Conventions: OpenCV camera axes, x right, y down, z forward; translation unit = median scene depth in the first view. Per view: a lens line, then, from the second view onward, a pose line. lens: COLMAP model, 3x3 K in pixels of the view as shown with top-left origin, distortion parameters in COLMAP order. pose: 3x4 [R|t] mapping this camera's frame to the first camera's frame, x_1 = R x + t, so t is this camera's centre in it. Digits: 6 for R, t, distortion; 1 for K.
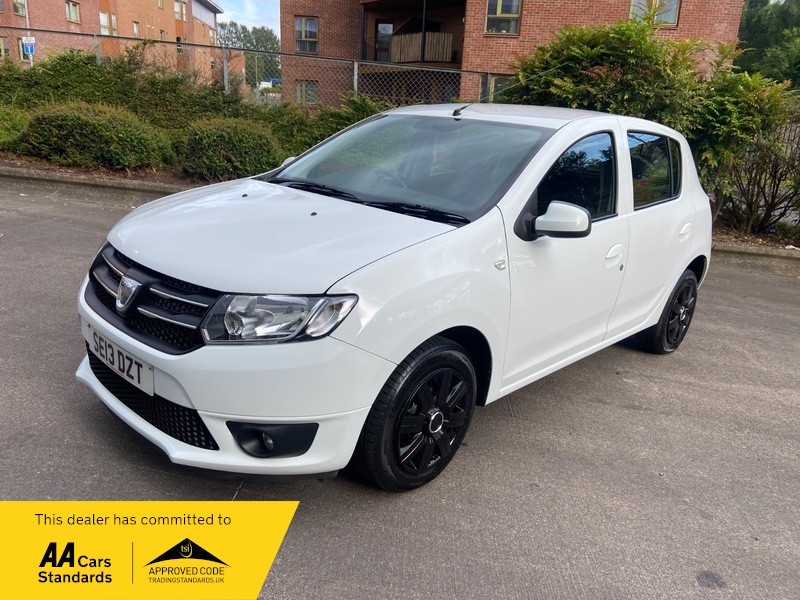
lens RADIAL K [[591.6, 0, 401.7], [0, 591.6, 303.8], [0, 0, 1]] dist [0.098642, -0.119042]
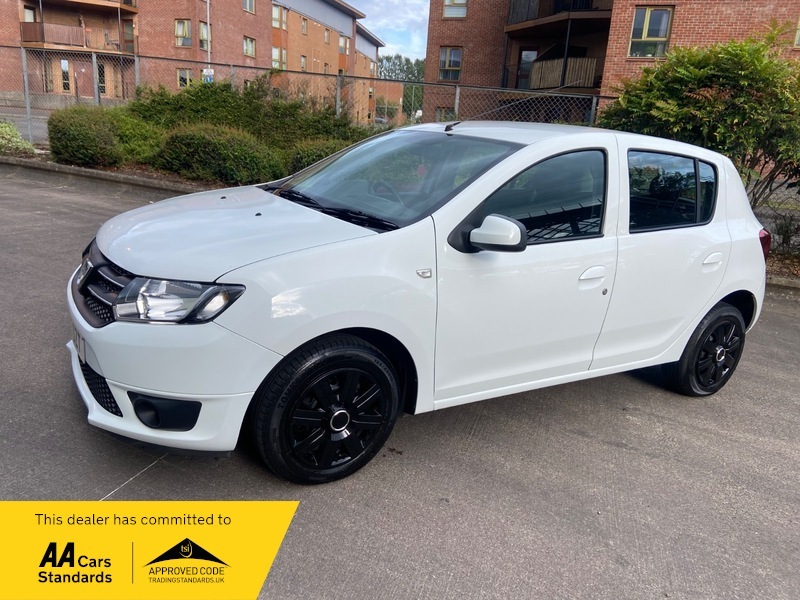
lens RADIAL K [[591.6, 0, 396.5], [0, 591.6, 301.9], [0, 0, 1]] dist [0.098642, -0.119042]
pose [[0.969441, 0.077076, -0.232902, 0.203543], [-0.087214, 0.995625, -0.033536, 0.011704], [0.229298, 0.052823, 0.971922, 0.008581]]
